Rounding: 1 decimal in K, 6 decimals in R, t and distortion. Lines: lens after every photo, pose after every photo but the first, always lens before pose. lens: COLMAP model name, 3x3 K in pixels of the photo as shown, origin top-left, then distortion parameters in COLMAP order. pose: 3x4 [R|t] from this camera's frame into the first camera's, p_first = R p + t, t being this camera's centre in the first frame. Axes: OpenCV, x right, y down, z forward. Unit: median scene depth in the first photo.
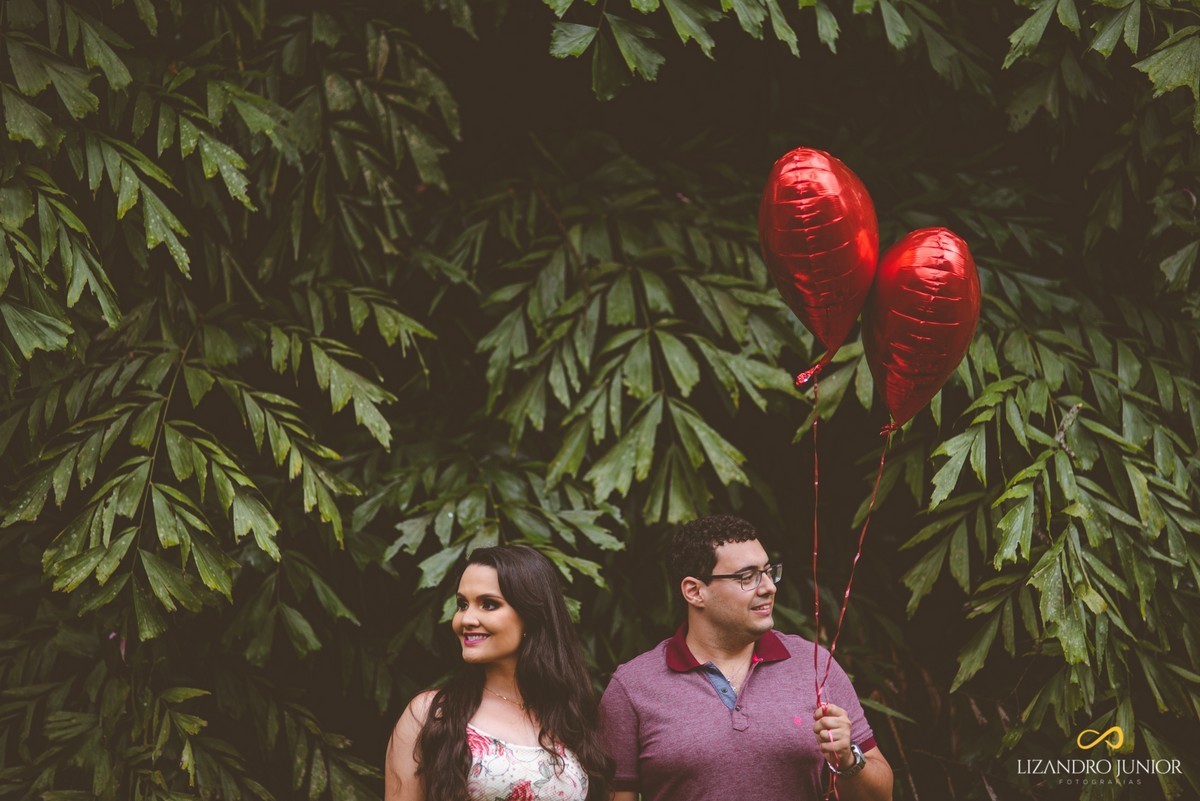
lens RADIAL K [[2872.2, 0, 512.5], [0, 2872.2, 400.9], [0, 0, 1]] dist [-0.039979, -0.236077]
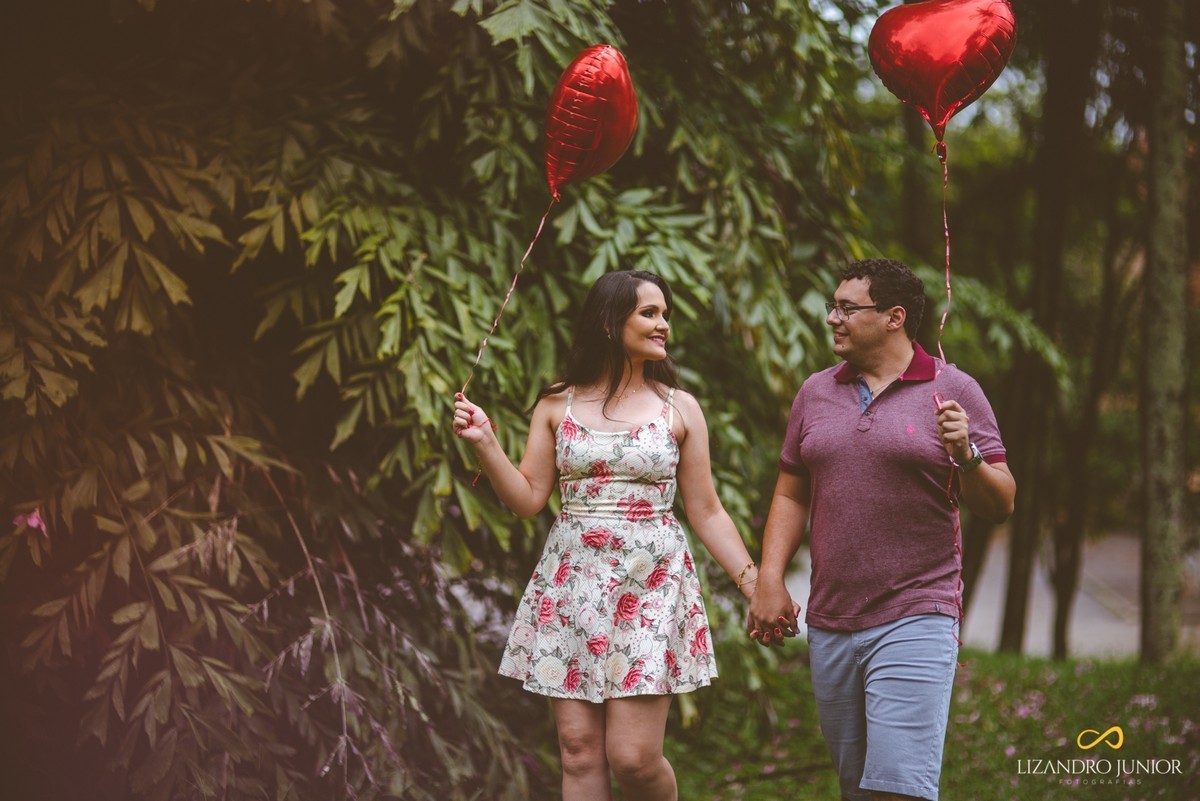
lens RADIAL K [[2872.2, 0, 512.5], [0, 2872.2, 400.9], [0, 0, 1]] dist [-0.039979, -0.236077]
pose [[0.944135, 0.026428, 0.328498, -0.228562], [-0.027190, 0.999628, -0.002274, 0.074699], [-0.328436, -0.006785, 0.944502, -0.378983]]
